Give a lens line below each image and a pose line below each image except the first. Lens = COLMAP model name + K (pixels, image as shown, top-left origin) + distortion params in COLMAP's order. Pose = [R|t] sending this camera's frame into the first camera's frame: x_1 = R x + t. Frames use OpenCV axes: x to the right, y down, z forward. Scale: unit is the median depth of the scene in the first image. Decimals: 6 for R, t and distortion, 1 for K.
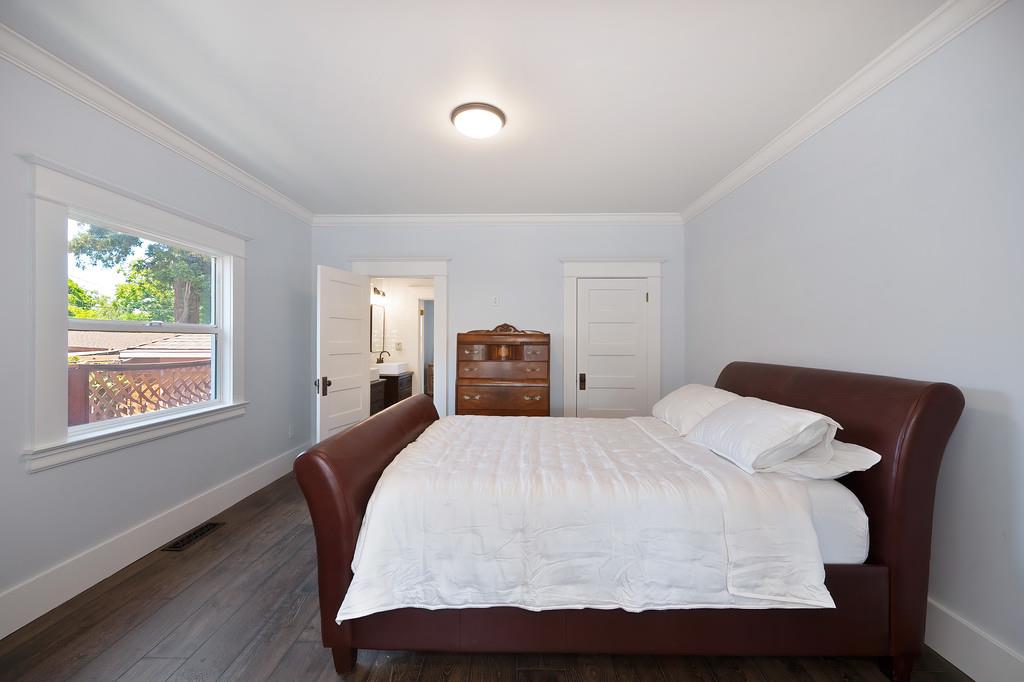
lens RADIAL K [[405.4, 0, 512.0], [0, 405.4, 341.0], [0, 0, 1]] dist [0.000076, 0.000031]
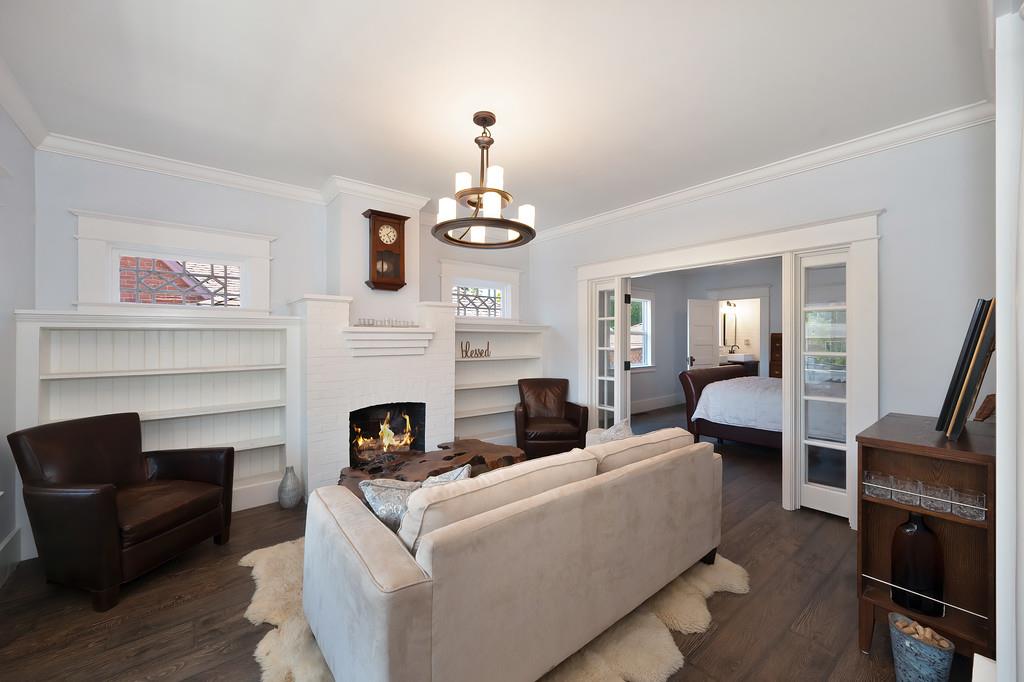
lens RADIAL K [[405.4, 0, 512.0], [0, 405.4, 341.0], [0, 0, 1]] dist [0.000076, 0.000031]
pose [[0.647542, 0.000480, -0.762030, 0.424775], [0.000823, 0.999999, 0.001330, 0.011439], [0.762029, -0.001489, 0.647541, -0.840969]]
